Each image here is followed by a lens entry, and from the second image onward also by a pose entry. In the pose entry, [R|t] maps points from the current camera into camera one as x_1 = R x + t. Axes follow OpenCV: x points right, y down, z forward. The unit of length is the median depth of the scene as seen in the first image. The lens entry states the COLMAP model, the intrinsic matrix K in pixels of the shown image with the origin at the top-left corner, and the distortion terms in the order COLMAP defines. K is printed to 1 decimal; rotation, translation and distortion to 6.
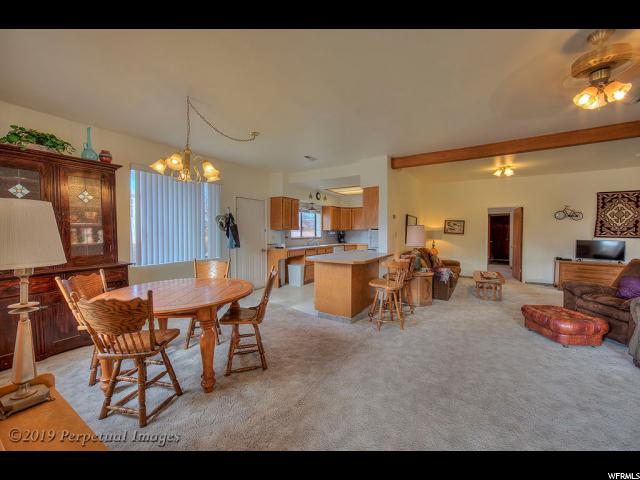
lens RADIAL K [[254.7, 0, 318.4], [0, 254.7, 238.7], [0, 0, 1]] dist [0.000790, 0.000087]
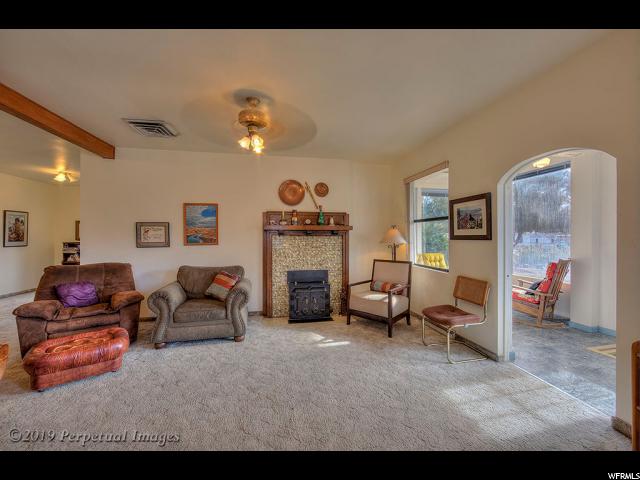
lens RADIAL K [[254.7, 0, 318.4], [0, 254.7, 238.7], [0, 0, 1]] dist [0.000790, 0.000087]
pose [[-0.675034, -0.003825, 0.737776, -0.080053], [0.016674, 0.999652, 0.020439, -0.018482], [-0.737598, 0.026098, -0.674736, 0.670279]]
